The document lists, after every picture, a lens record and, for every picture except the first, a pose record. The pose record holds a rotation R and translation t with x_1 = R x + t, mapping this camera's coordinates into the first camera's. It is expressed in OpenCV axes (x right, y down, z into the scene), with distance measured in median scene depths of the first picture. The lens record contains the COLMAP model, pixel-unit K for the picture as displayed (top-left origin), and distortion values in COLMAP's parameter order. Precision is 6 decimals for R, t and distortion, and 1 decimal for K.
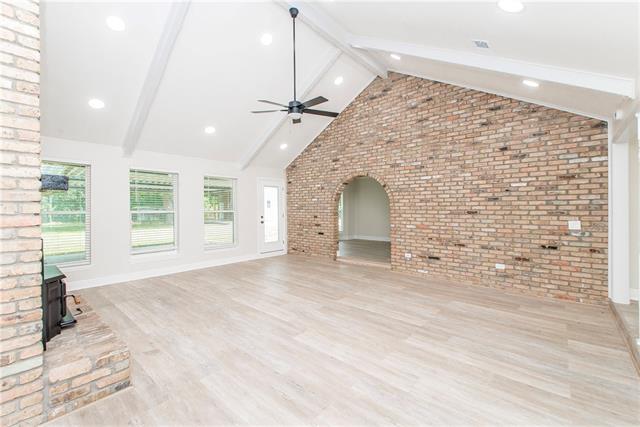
lens RADIAL K [[270.0, 0, 320.3], [0, 270.0, 211.1], [0, 0, 1]] dist [0.011112, -0.000226]
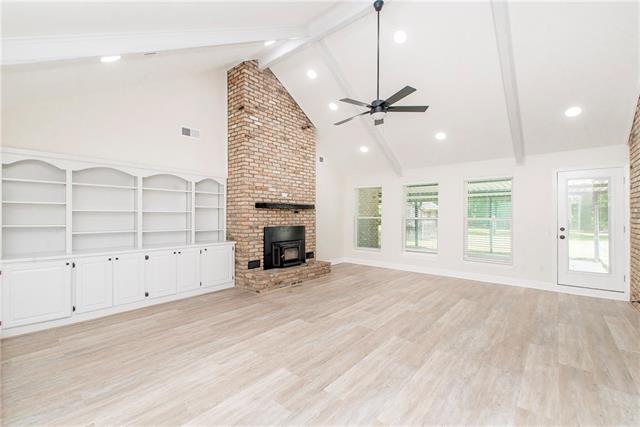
lens RADIAL K [[270.0, 0, 319.6], [0, 270.0, 214.0], [0, 0, 1]] dist [0.011112, -0.000226]
pose [[0.013484, -0.004179, -0.999900, 0.894543], [-0.009013, 0.999950, -0.004301, -0.014289], [0.999868, 0.009070, 0.013446, 0.822528]]
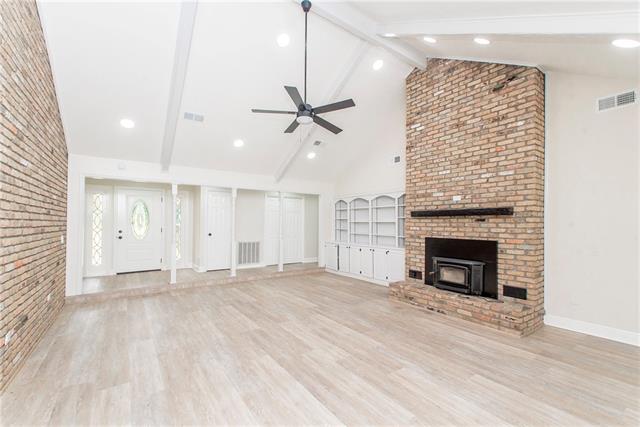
lens RADIAL K [[270.0, 0, 321.2], [0, 270.0, 218.1], [0, 0, 1]] dist [0.011112, -0.000226]
pose [[-0.976943, 0.001239, 0.213499, -0.353954], [-0.001641, 0.999910, -0.013311, -0.023262], [-0.213496, -0.013354, -0.976853, 1.964456]]
